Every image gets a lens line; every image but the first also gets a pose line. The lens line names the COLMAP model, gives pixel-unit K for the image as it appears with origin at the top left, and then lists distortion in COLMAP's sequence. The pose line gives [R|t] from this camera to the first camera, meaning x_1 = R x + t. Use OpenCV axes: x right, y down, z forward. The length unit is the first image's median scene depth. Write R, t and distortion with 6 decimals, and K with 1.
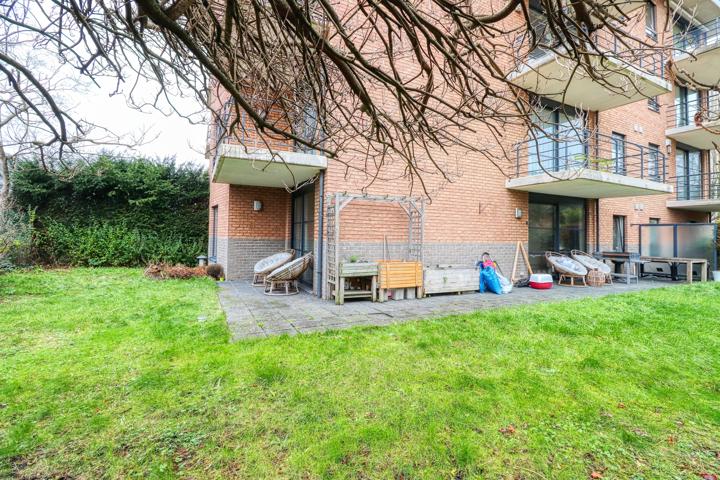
lens RADIAL K [[328.0, 0, 360.6], [0, 328.0, 246.8], [0, 0, 1]] dist [0.000440, 0.000123]
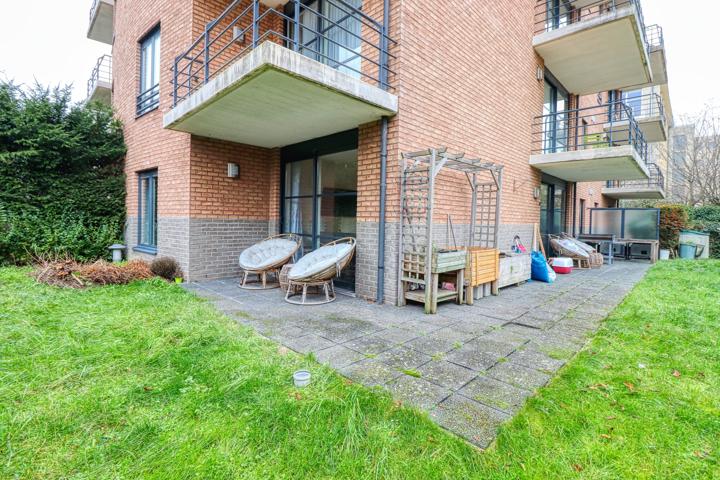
lens RADIAL K [[337.0, 0, 360.0], [0, 337.0, 240.0], [0, 0, 1]] dist [-0.013075, -0.000267]
pose [[0.949682, -0.013523, 0.312924, -0.289742], [0.004455, 0.999550, 0.029675, -0.000024], [-0.313184, -0.026788, 0.949315, 0.255153]]
